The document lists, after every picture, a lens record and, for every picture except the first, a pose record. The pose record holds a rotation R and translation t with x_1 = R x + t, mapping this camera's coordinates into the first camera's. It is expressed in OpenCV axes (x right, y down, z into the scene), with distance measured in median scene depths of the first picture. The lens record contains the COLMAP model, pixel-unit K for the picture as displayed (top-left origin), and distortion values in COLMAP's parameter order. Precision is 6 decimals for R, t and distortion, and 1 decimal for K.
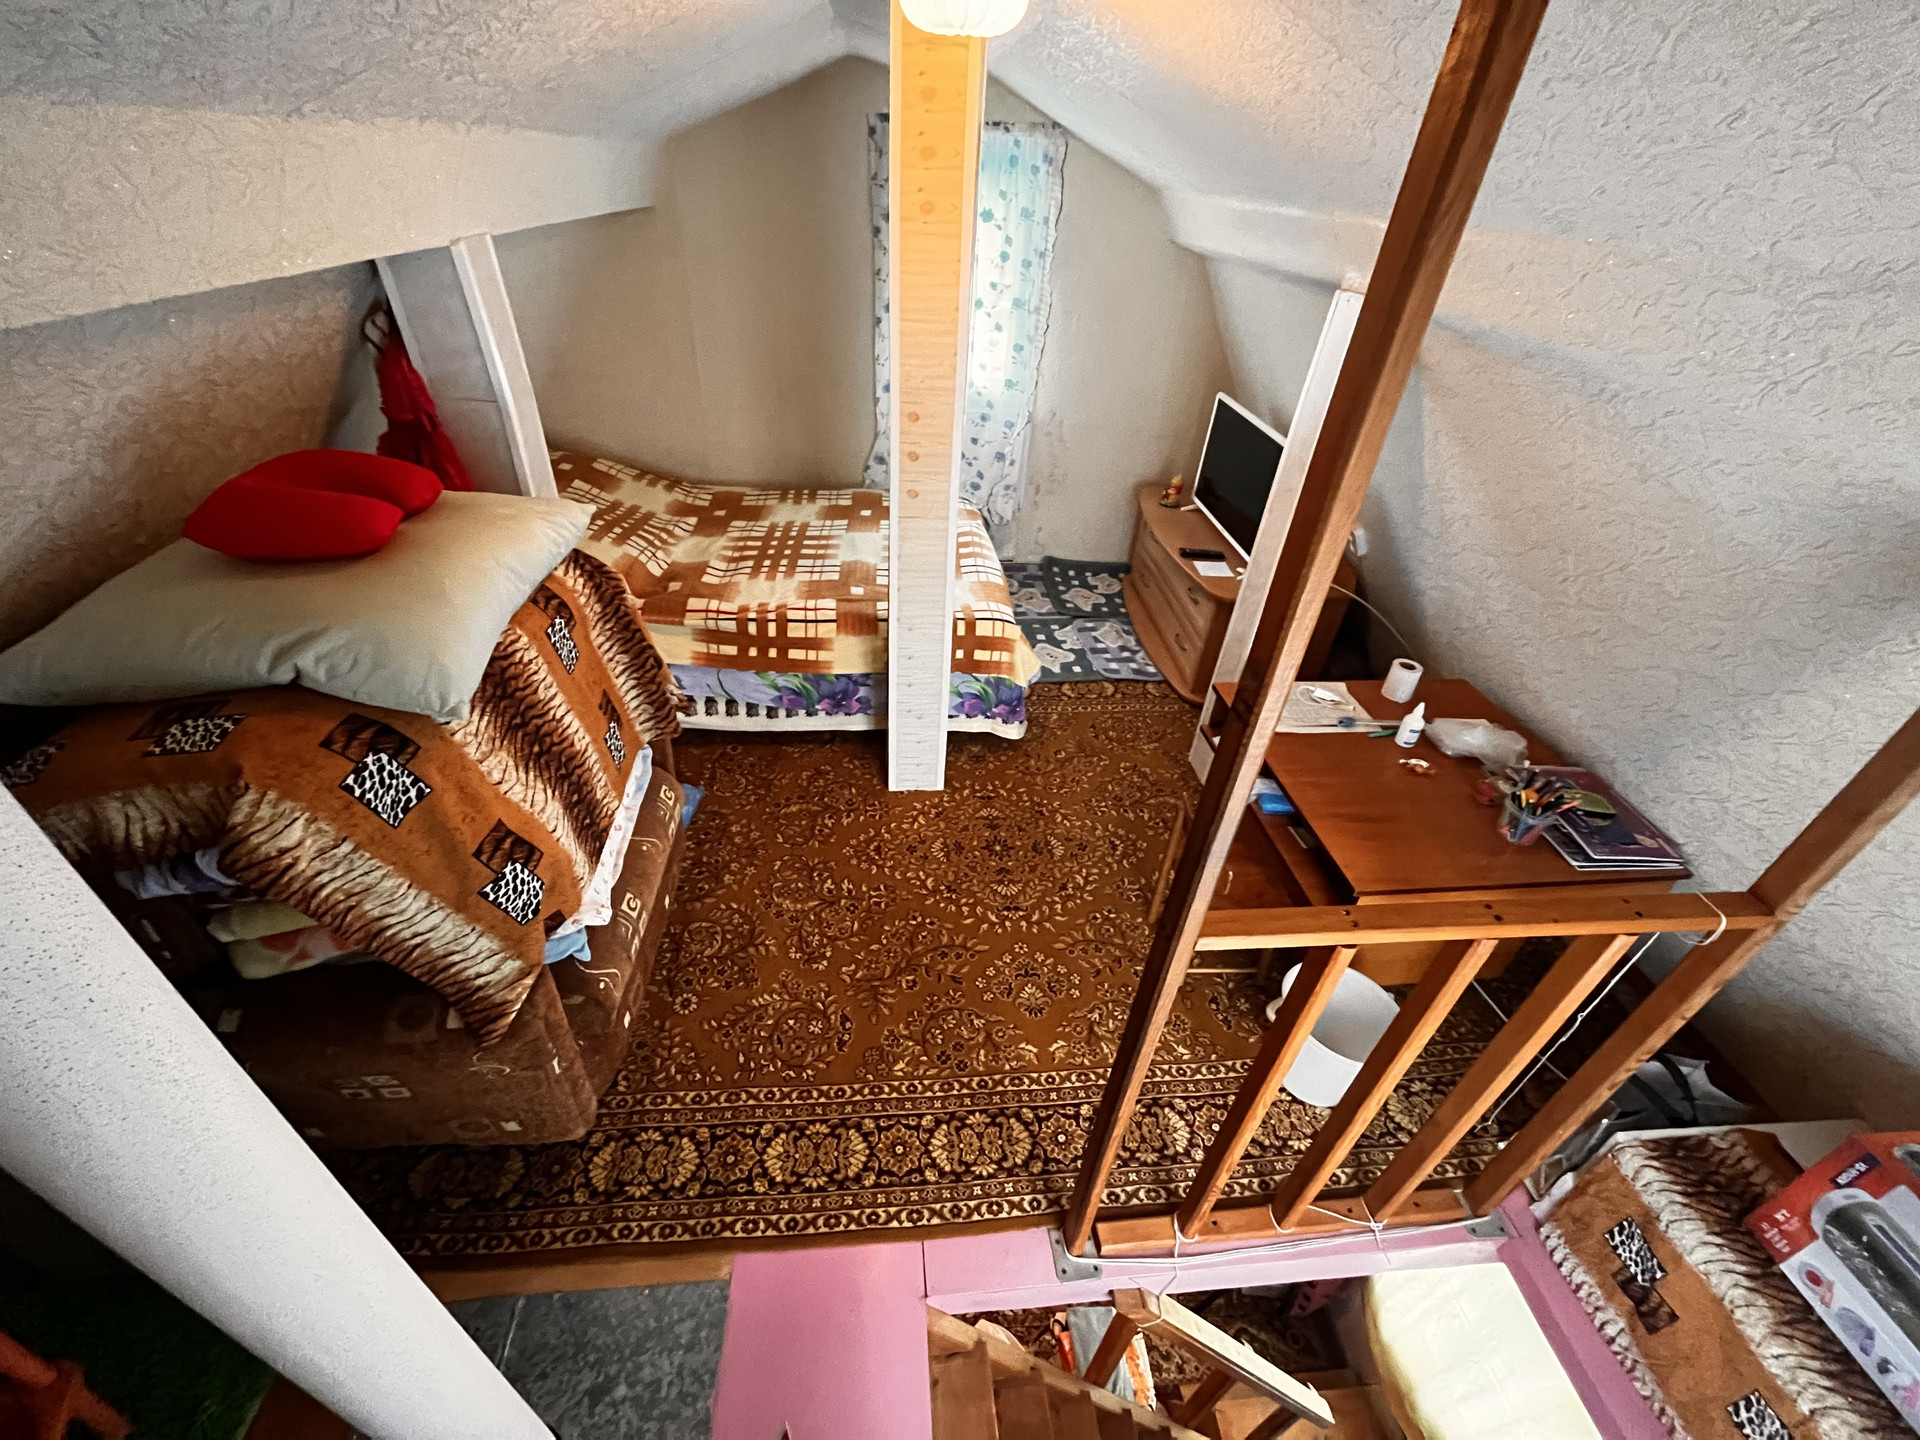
lens RADIAL K [[774.2, 0, 960.6], [0, 774.2, 722.5], [0, 0, 1]] dist [-0.003806, -0.000106]
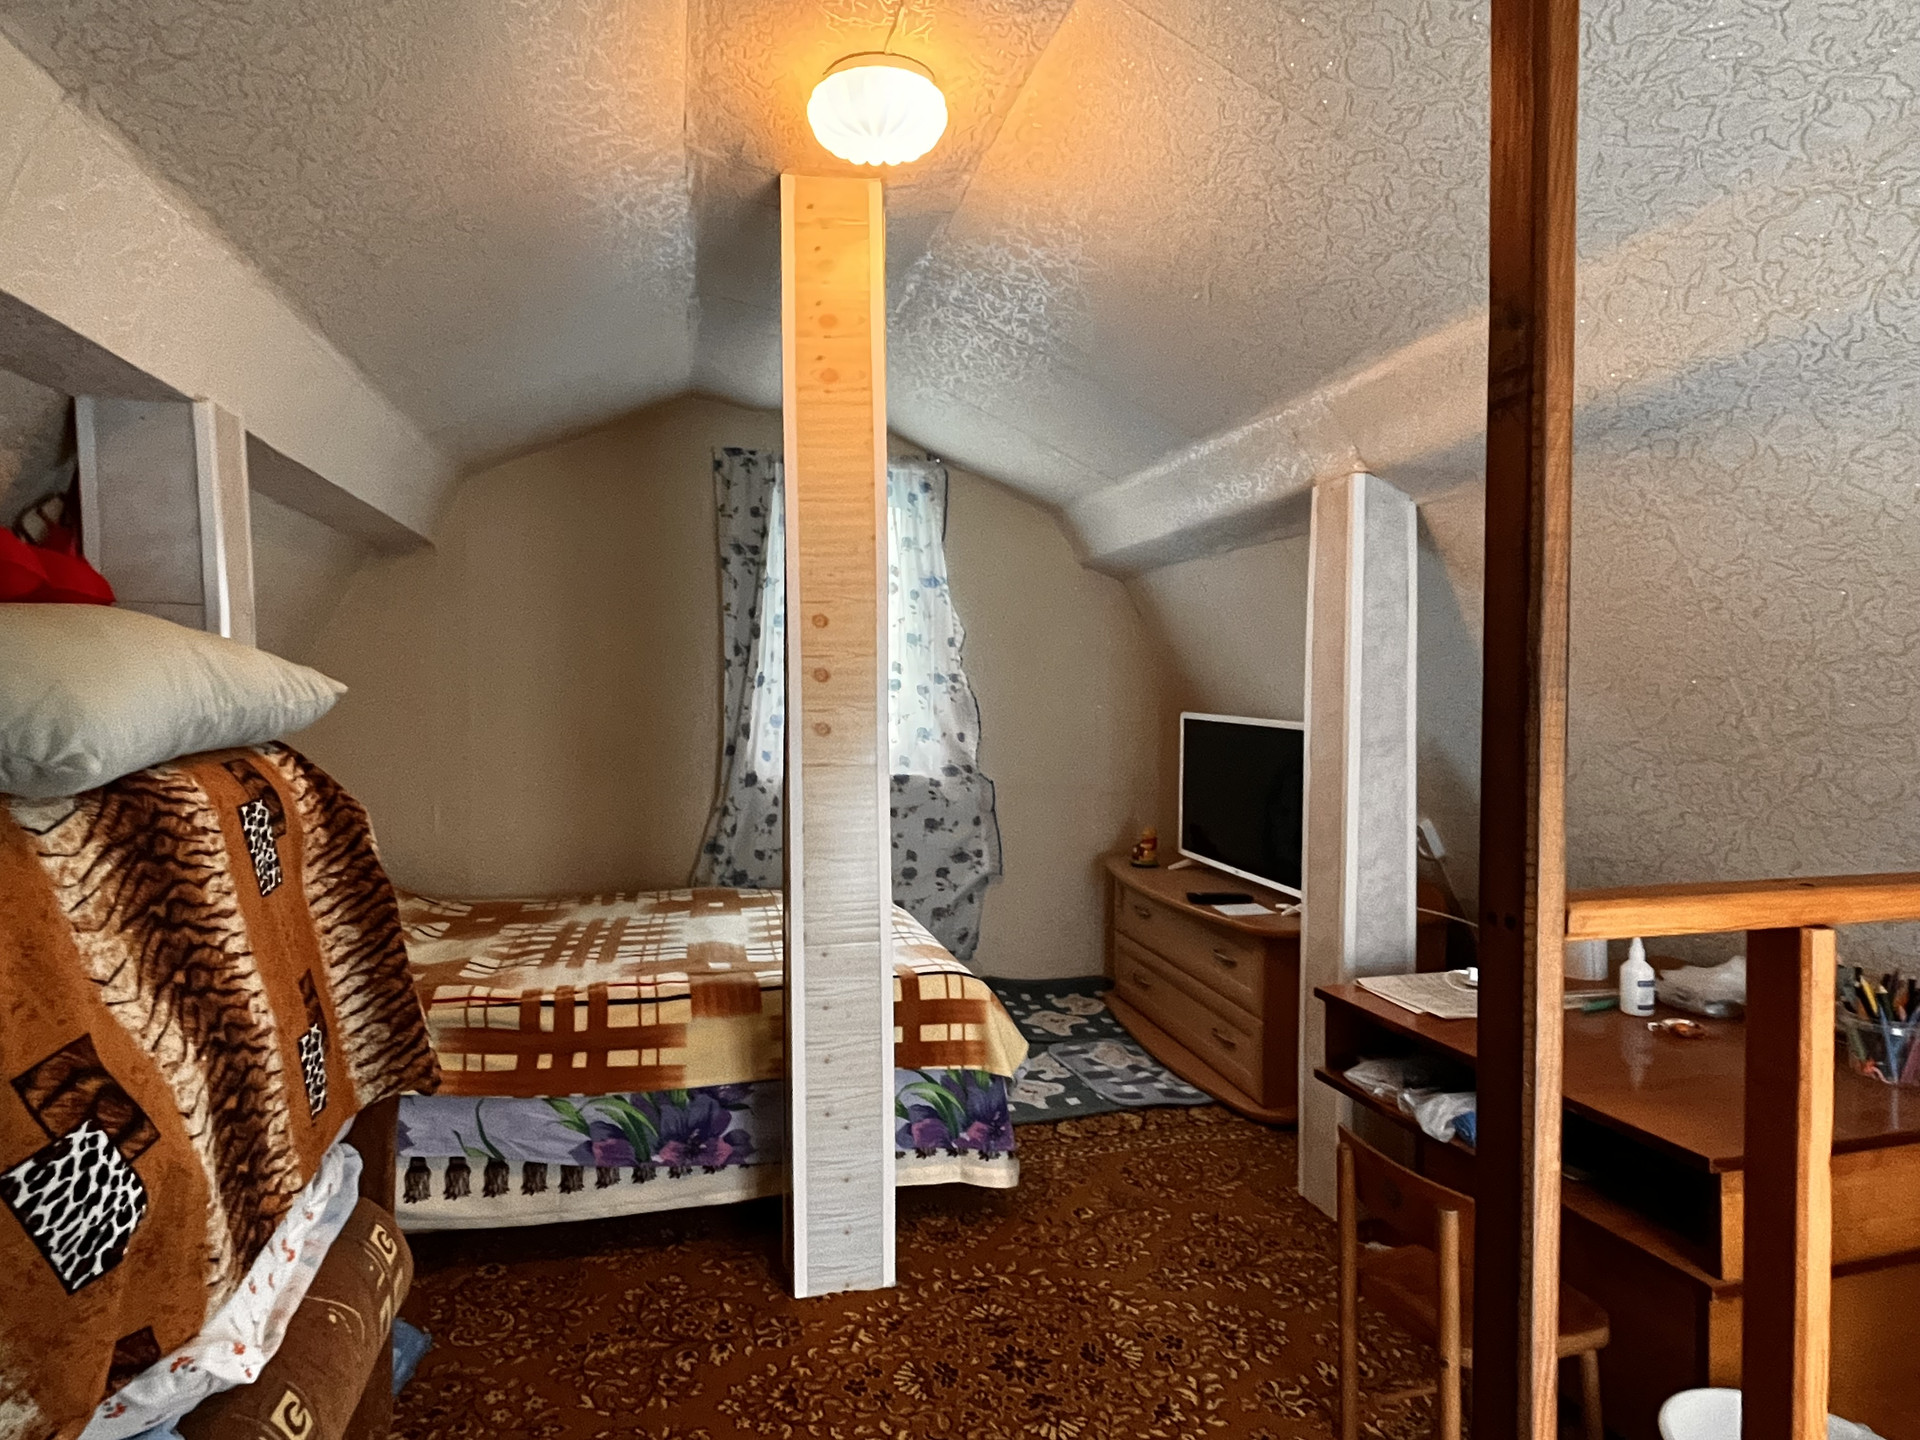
lens RADIAL K [[1129.3, 0, 953.3], [0, 1129.3, 715.5], [0, 0, 1]] dist [-0.003239, -0.000469]
pose [[0.985792, -0.066773, 0.154131, -0.108707], [0.141600, 0.823944, -0.548695, 0.277255], [-0.090357, 0.562724, 0.821692, 0.179017]]
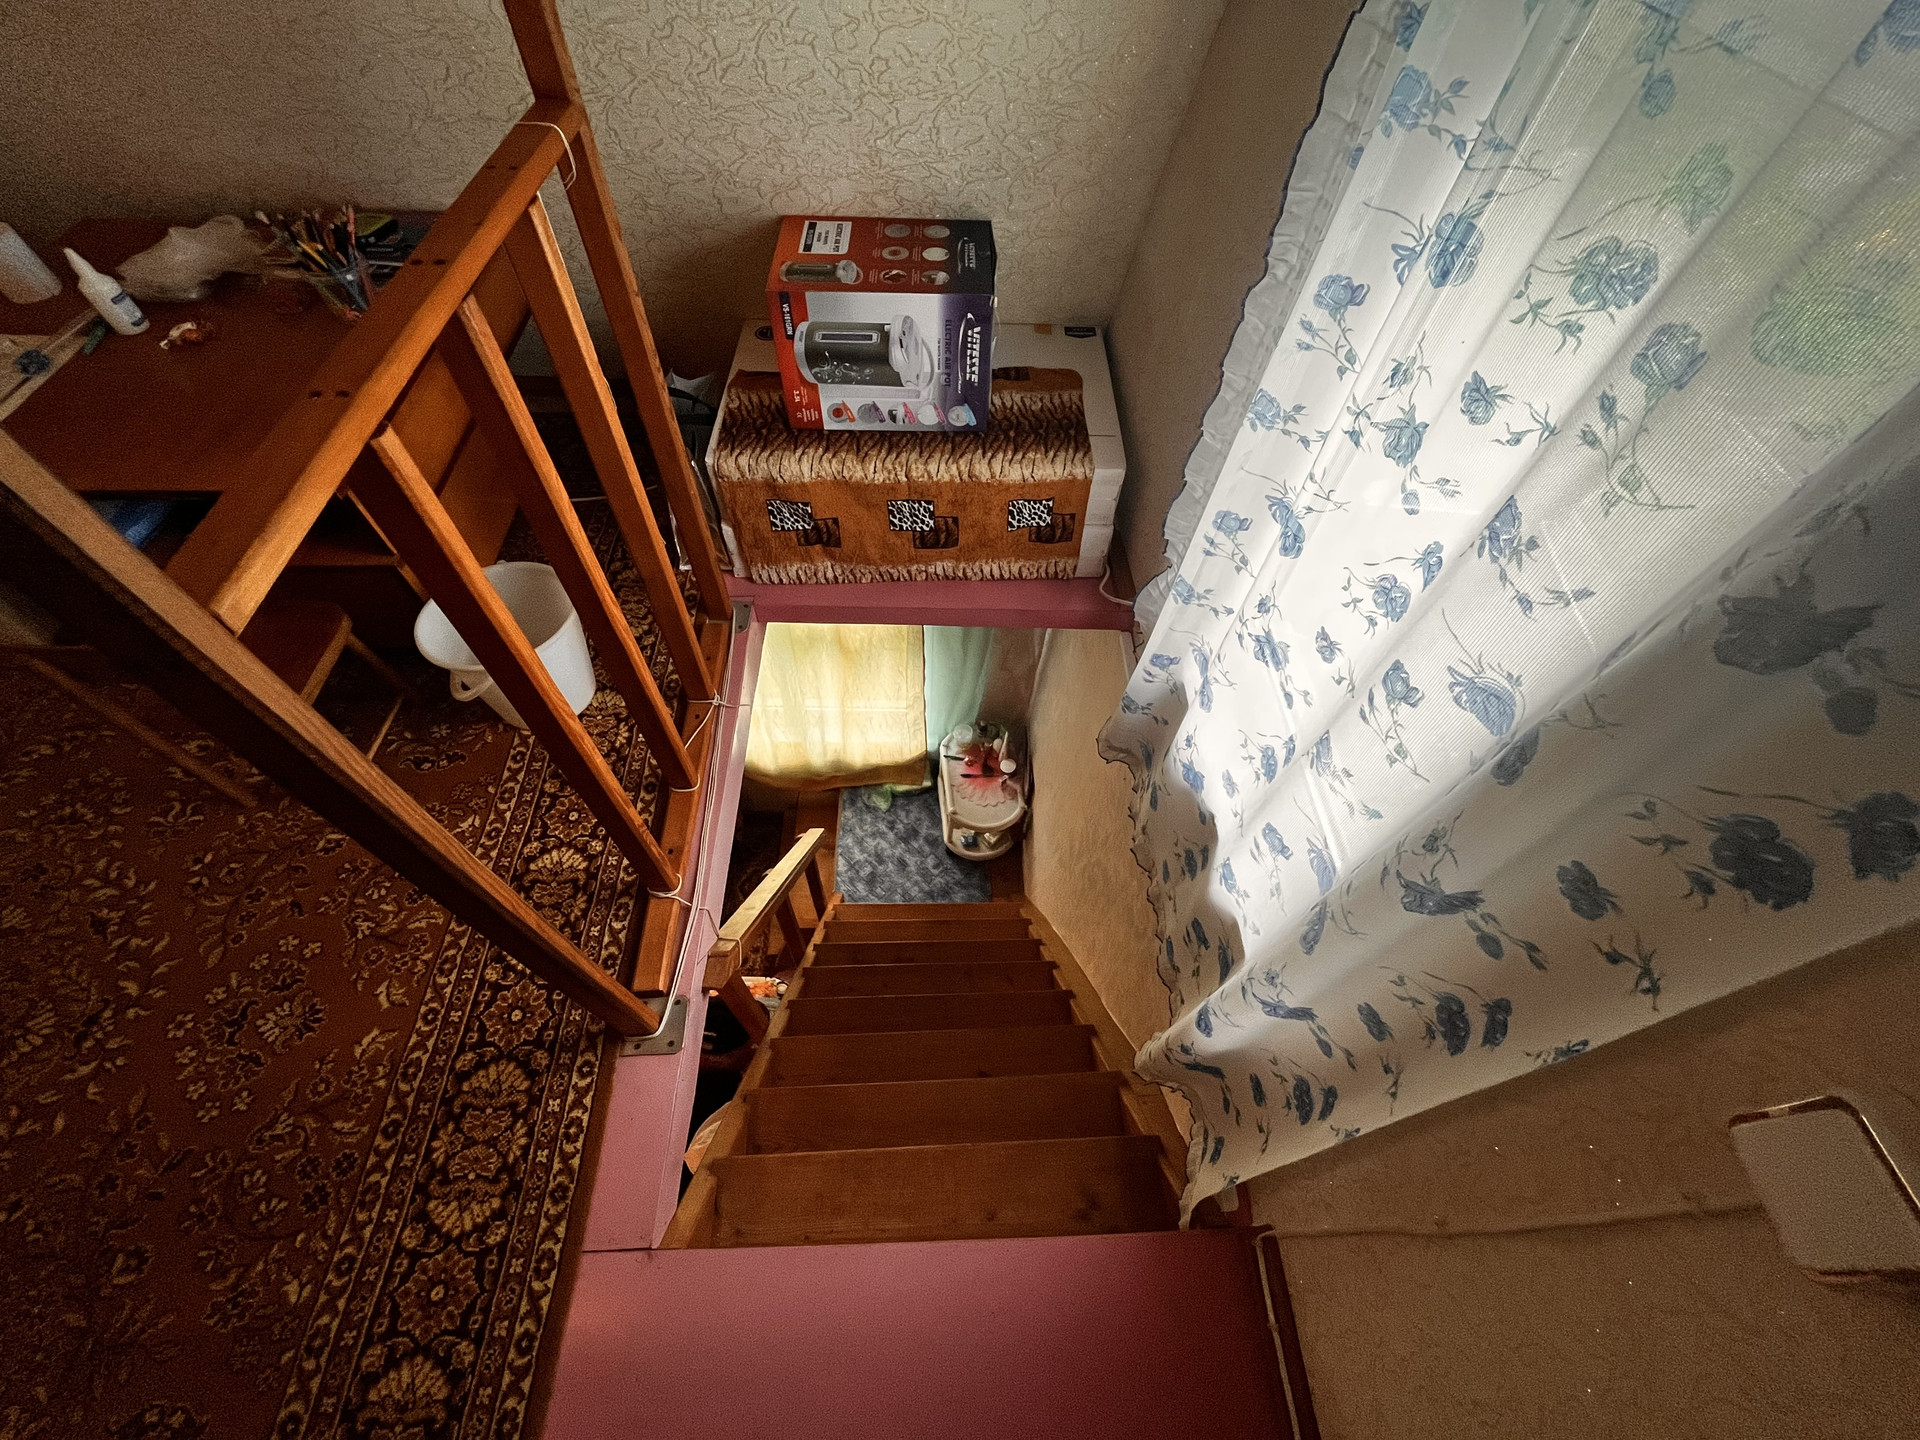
lens RADIAL K [[774.2, 0, 956.9], [0, 774.2, 716.5], [0, 0, 1]] dist [-0.003806, -0.000106]
pose [[0.072965, -0.850118, 0.521513, 0.019849], [0.553808, 0.469415, 0.687710, 0.127628], [-0.829441, 0.238640, 0.505053, 0.210459]]
